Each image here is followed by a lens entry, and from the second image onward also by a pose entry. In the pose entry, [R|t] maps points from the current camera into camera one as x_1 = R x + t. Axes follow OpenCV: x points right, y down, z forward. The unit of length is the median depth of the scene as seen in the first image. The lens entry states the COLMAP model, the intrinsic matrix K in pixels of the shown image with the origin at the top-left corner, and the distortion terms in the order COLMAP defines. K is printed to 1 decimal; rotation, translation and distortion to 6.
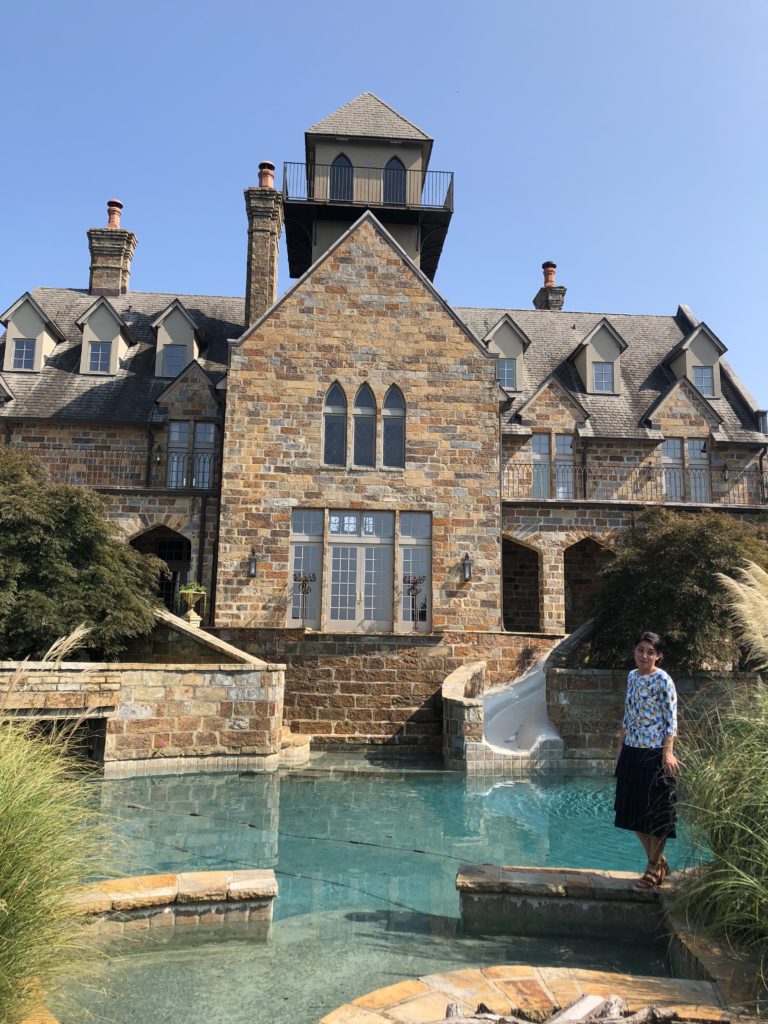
lens RADIAL K [[859.2, 0, 362.4], [0, 859.2, 514.5], [0, 0, 1]] dist [0.106434, -0.294813]
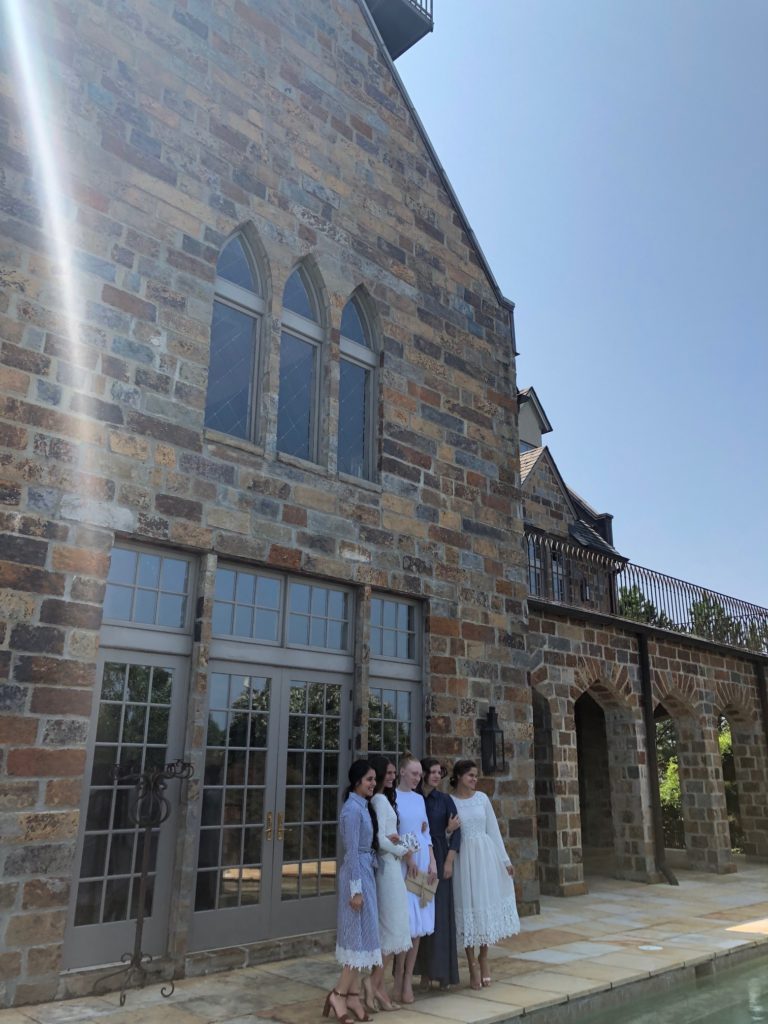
lens RADIAL K [[844.6, 0, 384.0], [0, 844.6, 512.0], [0, 0, 1]] dist [0.087554, -0.101941]
pose [[0.752707, 0.183881, 0.632155, -0.201990], [-0.105542, 0.981487, -0.159826, 0.022925], [-0.649840, 0.053584, 0.758179, 0.693457]]
